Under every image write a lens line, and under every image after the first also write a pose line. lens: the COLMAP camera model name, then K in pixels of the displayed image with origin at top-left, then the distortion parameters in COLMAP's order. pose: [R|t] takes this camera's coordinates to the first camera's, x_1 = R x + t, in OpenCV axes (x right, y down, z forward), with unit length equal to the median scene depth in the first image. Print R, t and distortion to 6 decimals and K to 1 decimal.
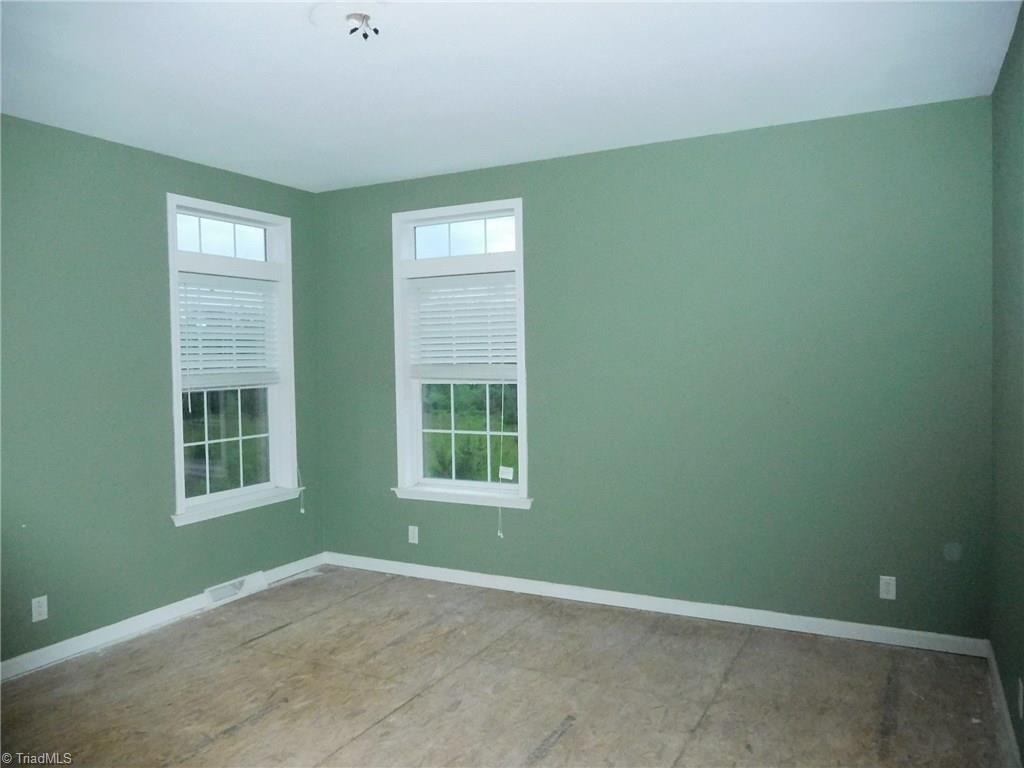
lens RADIAL K [[734.6, 0, 512.0], [0, 734.6, 384.0], [0, 0, 1]] dist [0.000622, 0.000145]
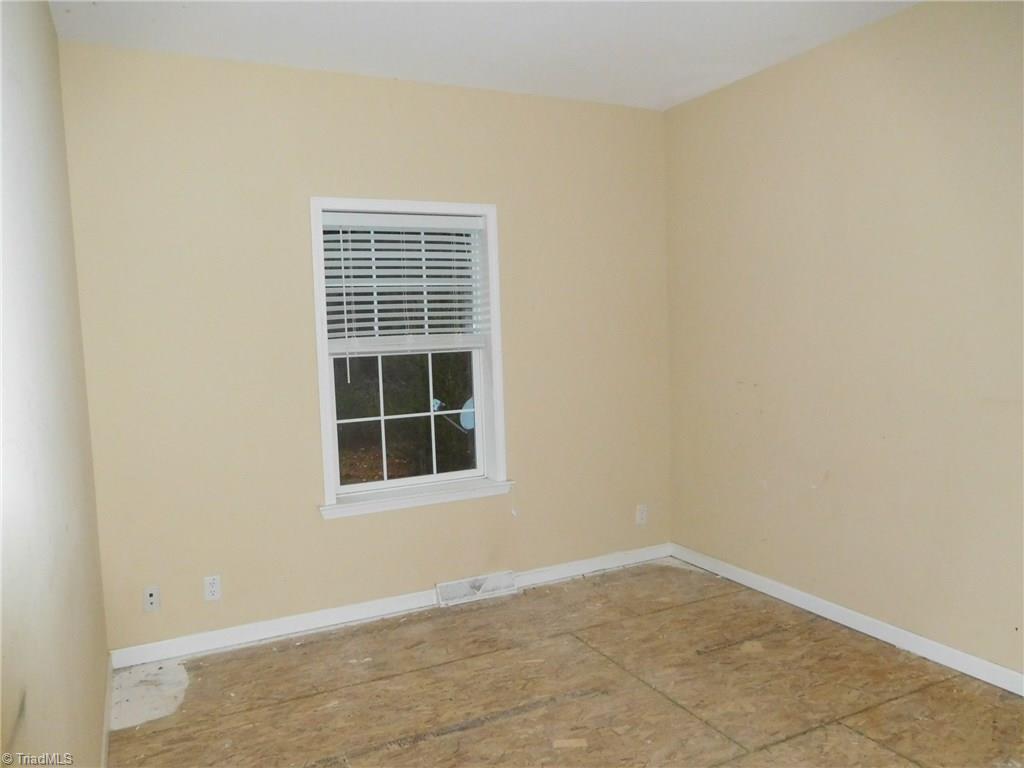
lens RADIAL K [[745.3, 0, 512.0], [0, 745.3, 384.0], [0, 0, 1]] dist [0.007137, 0.001862]
pose [[0.787909, 0.027591, -0.615173, 0.222424], [0.012808, 0.998045, 0.061167, -0.008707], [0.615658, -0.056073, 0.786016, 0.457139]]
